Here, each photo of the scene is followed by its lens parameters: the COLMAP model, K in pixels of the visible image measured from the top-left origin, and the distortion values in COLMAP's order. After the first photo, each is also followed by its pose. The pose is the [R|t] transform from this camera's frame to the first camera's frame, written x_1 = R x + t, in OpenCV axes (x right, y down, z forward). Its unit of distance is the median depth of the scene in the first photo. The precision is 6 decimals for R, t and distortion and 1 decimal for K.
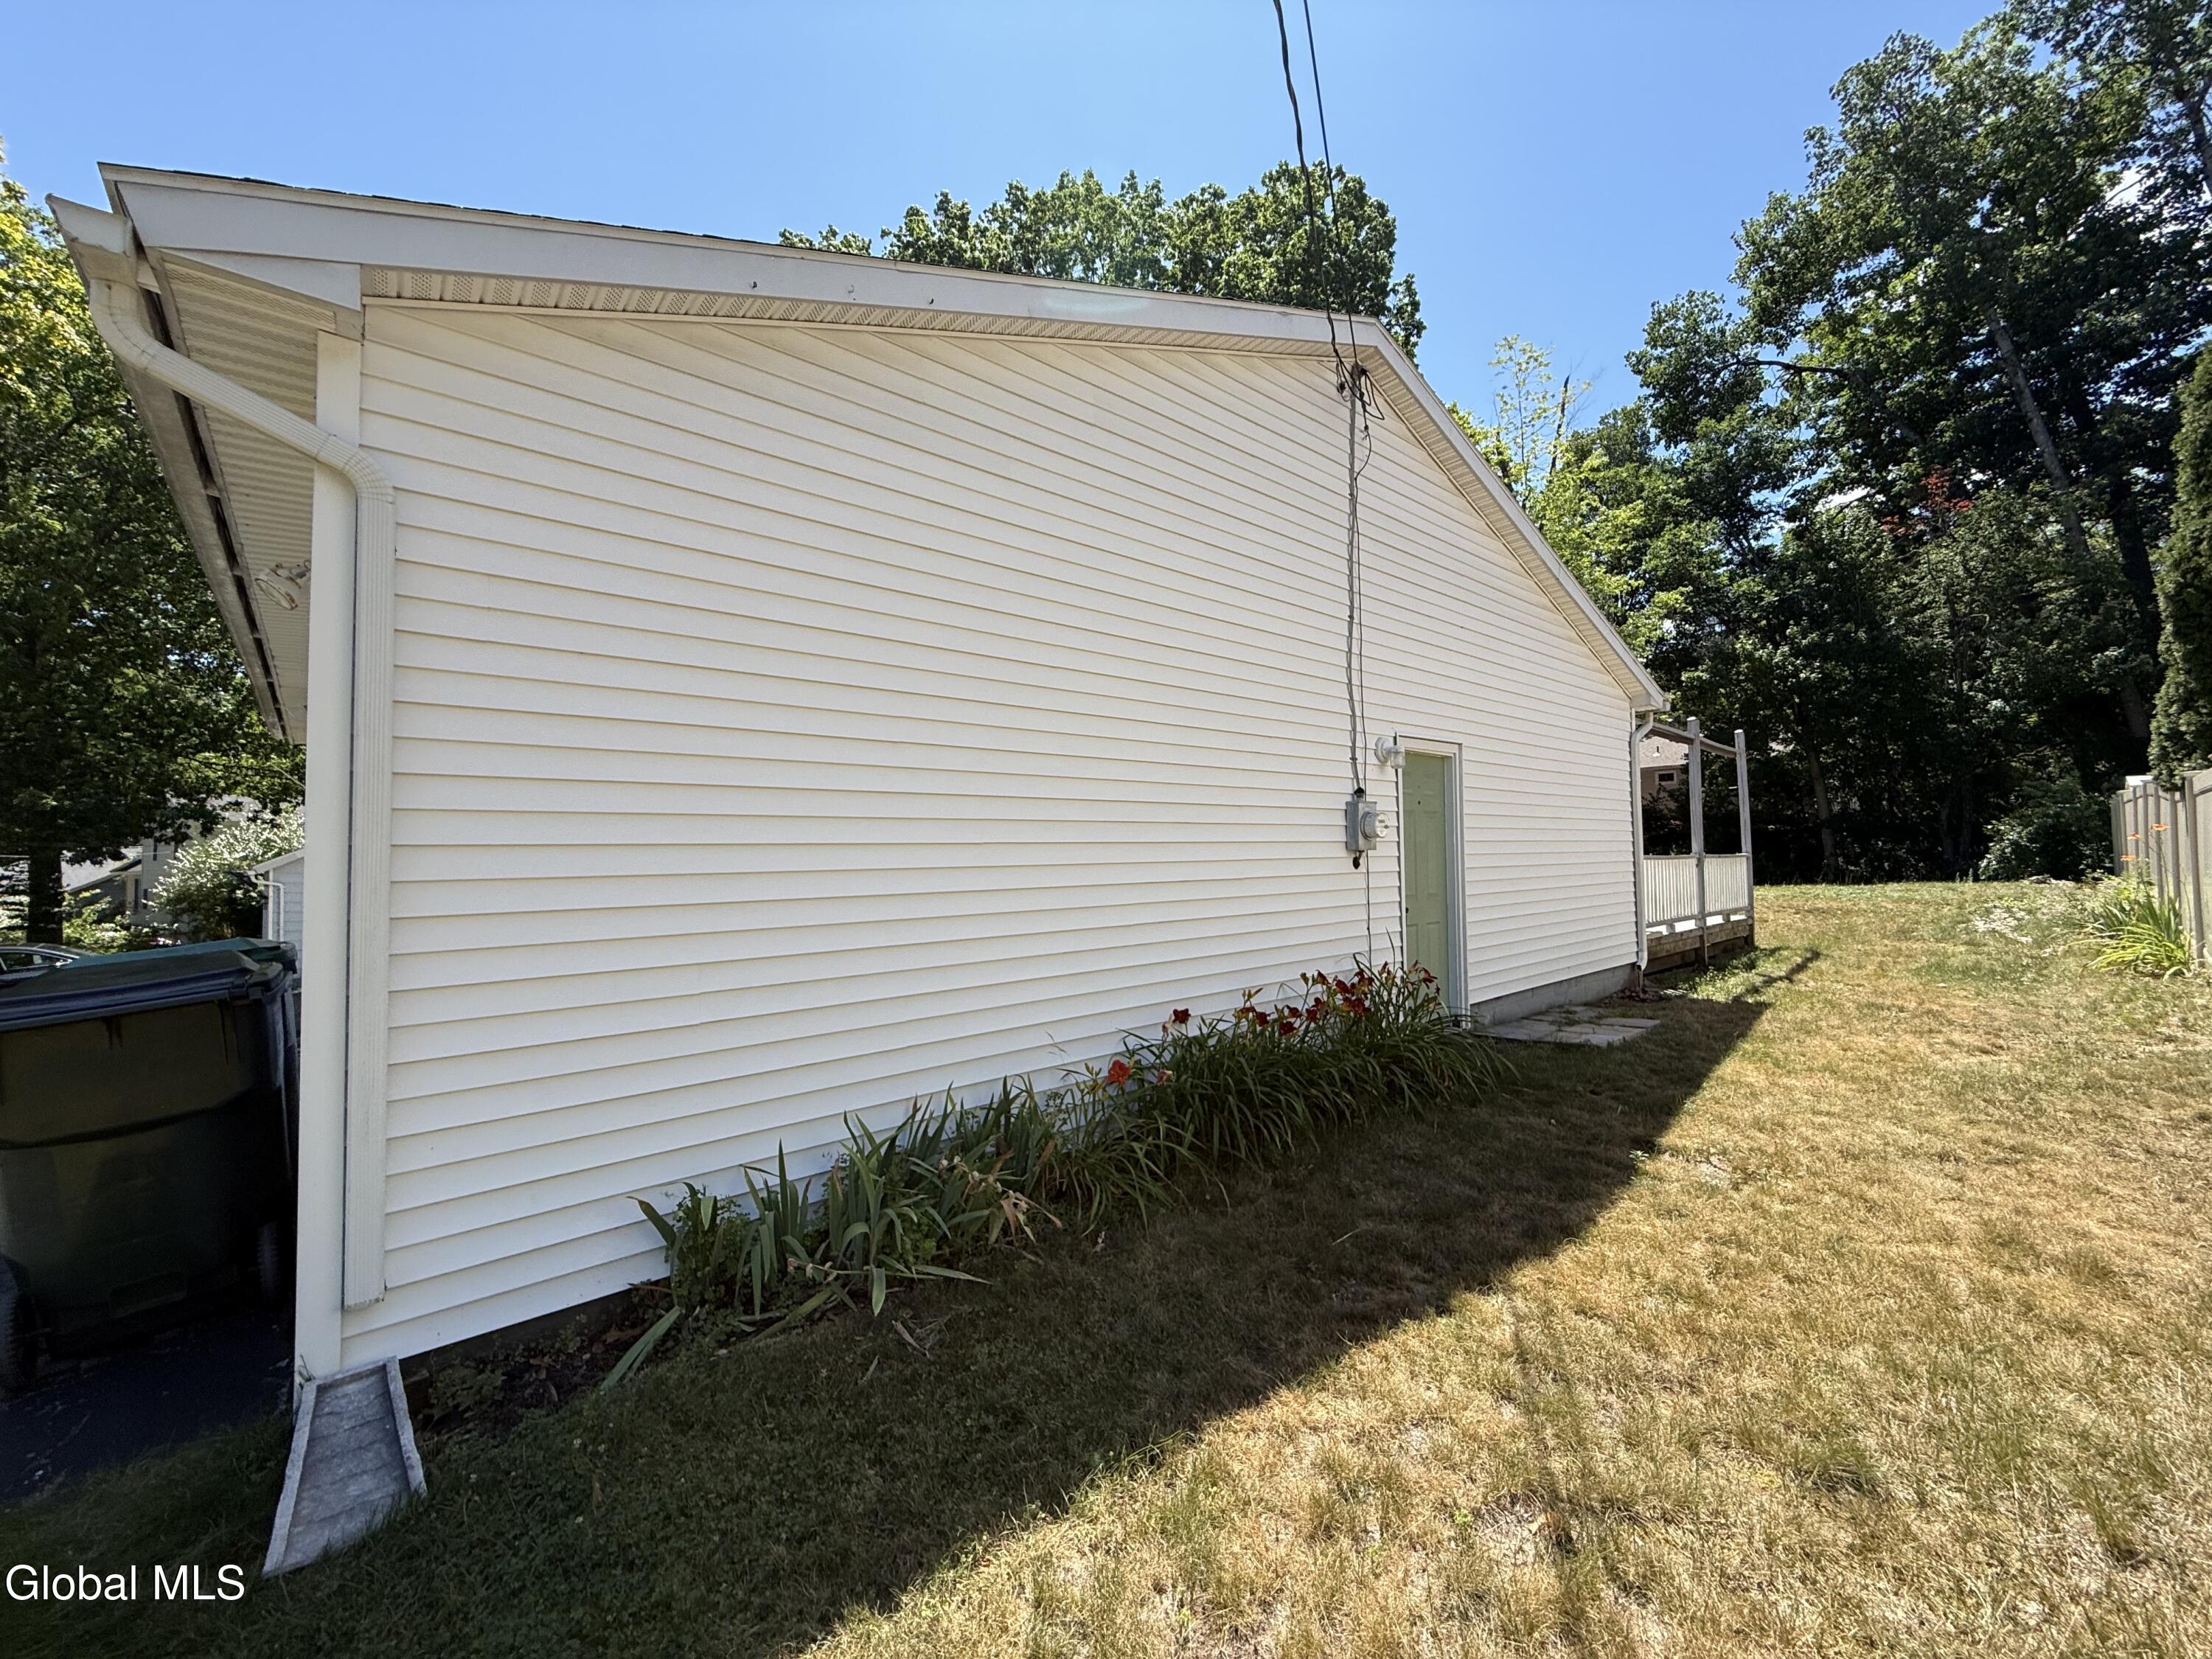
lens RADIAL K [[877.1, 0, 1106.0], [0, 877.1, 829.5], [0, 0, 1]] dist [0.000496, -0.000123]
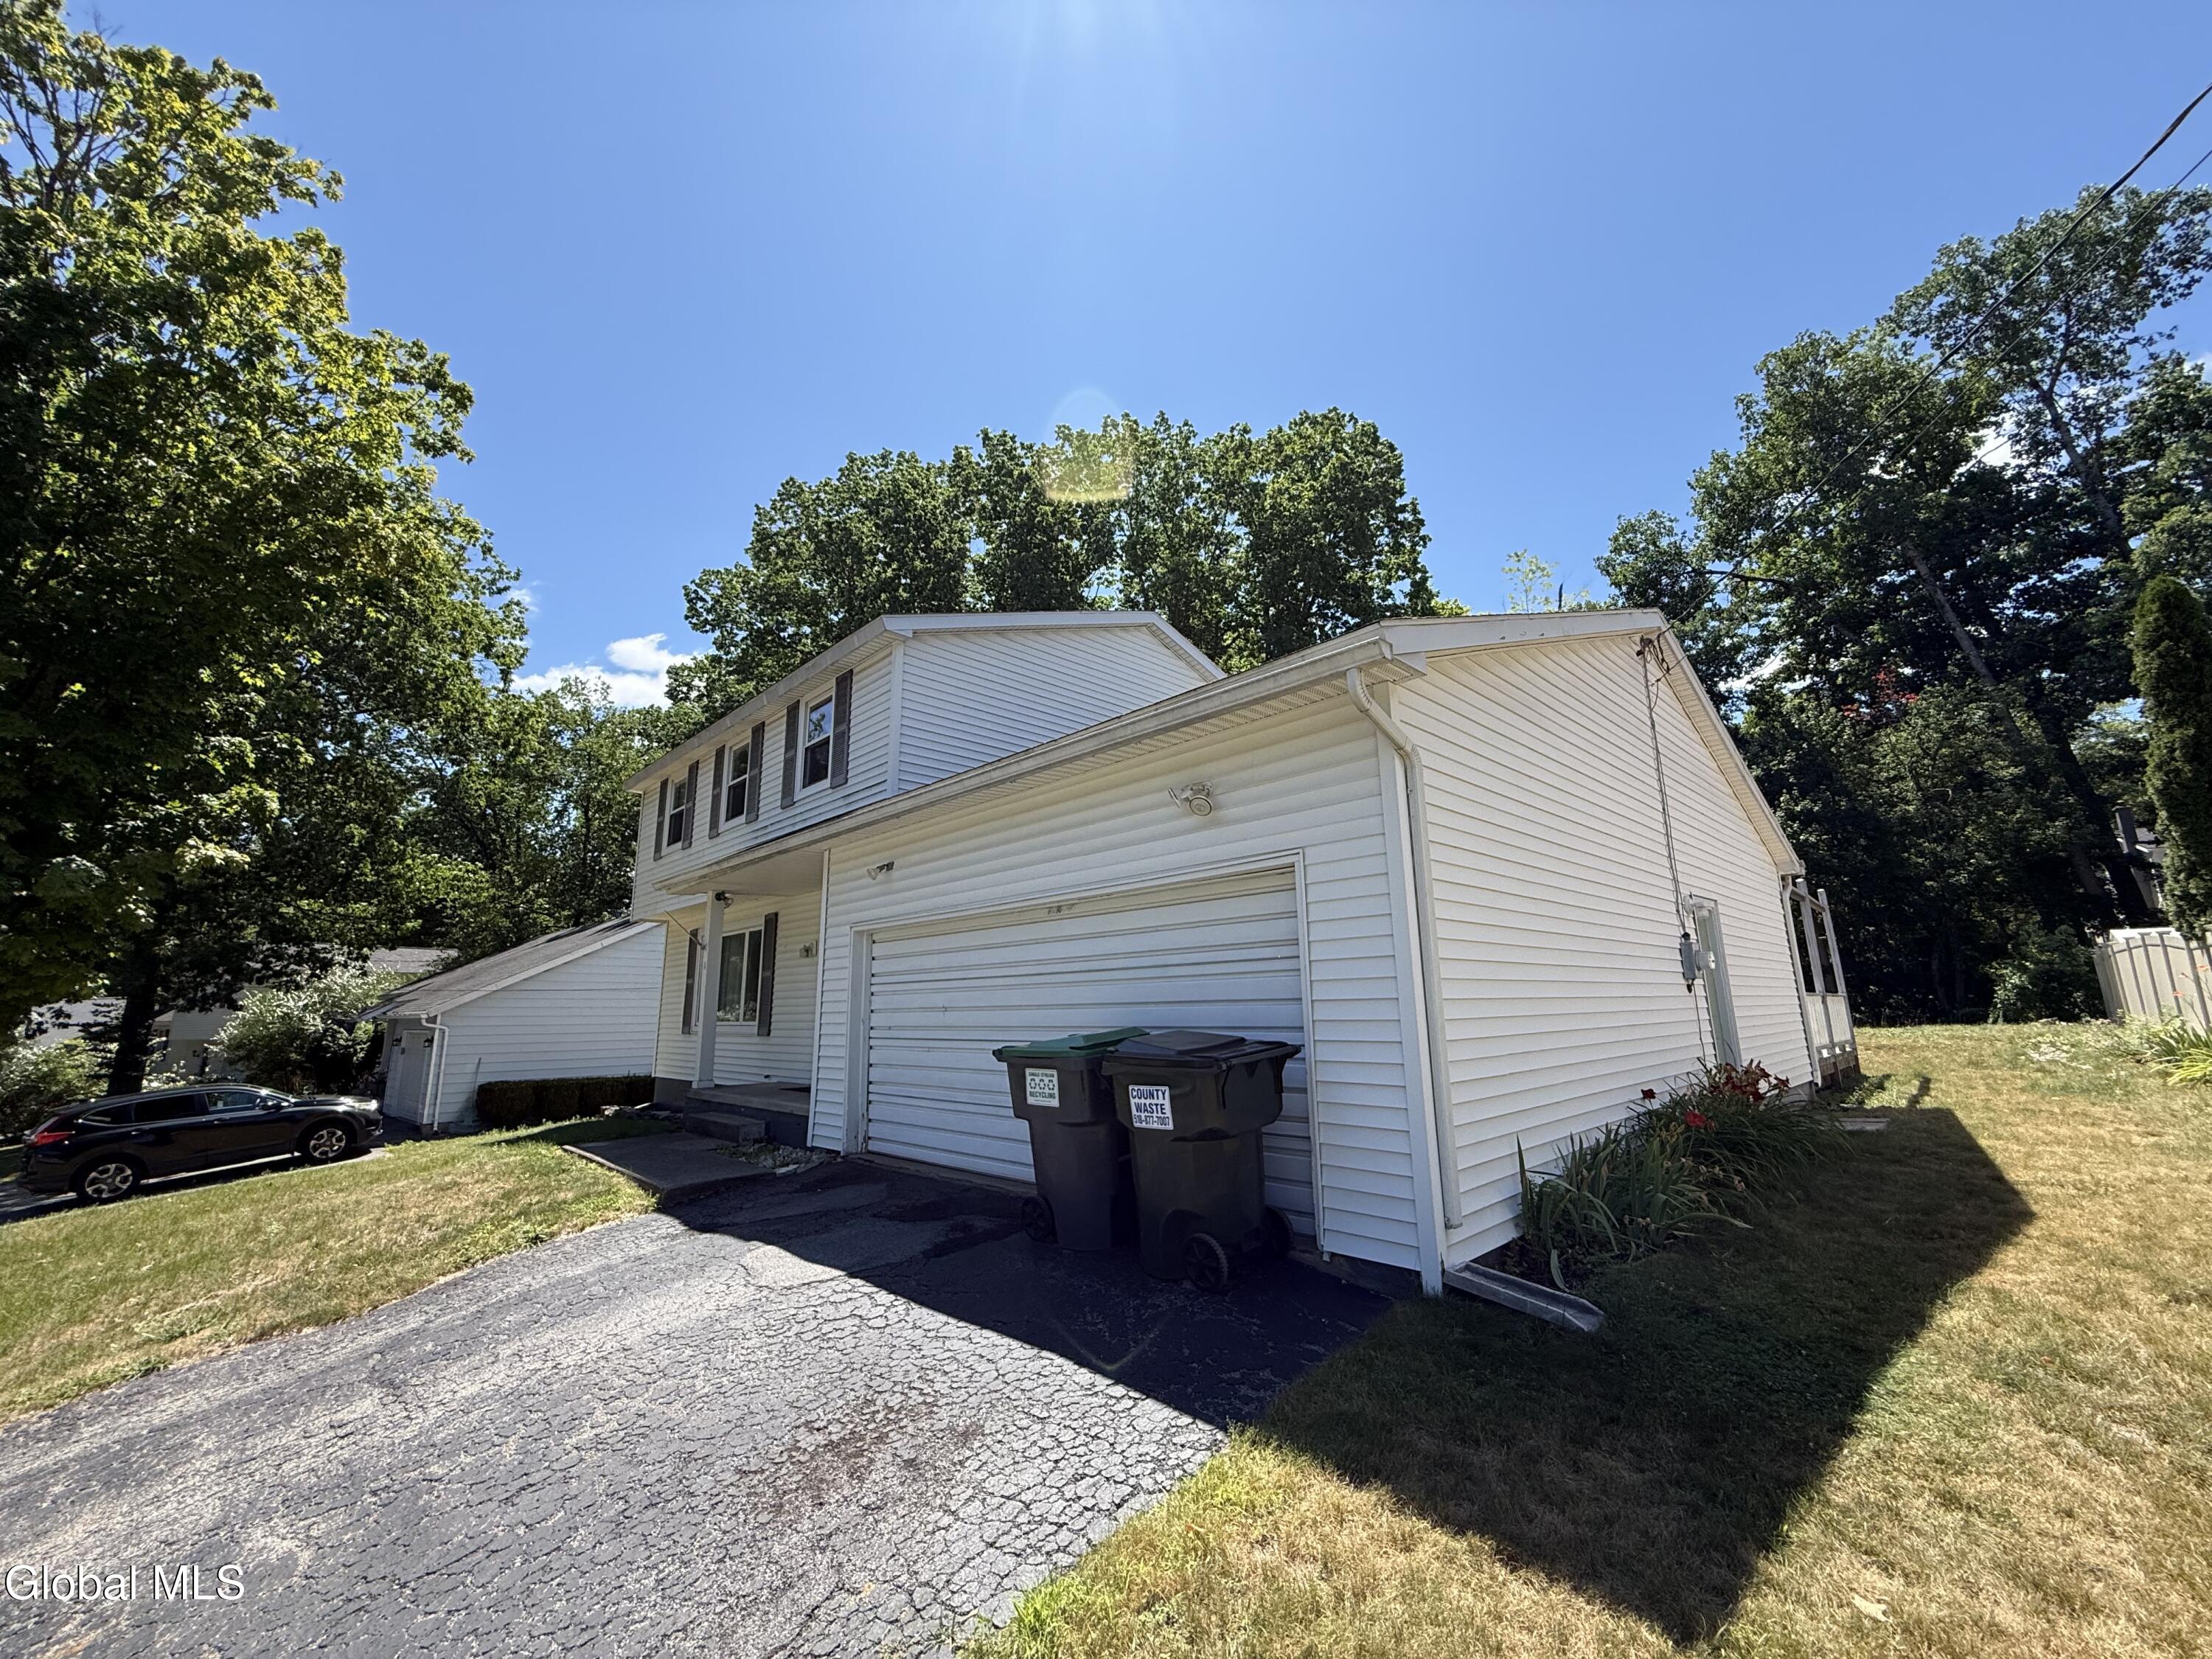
lens RADIAL K [[877.1, 0, 1106.0], [0, 877.1, 829.5], [0, 0, 1]] dist [0.000496, -0.000123]
pose [[0.999025, 0.008266, 0.043369, -0.128465], [-0.000669, 0.985038, -0.172338, 0.005580], [-0.044145, 0.172141, 0.984083, -0.064436]]
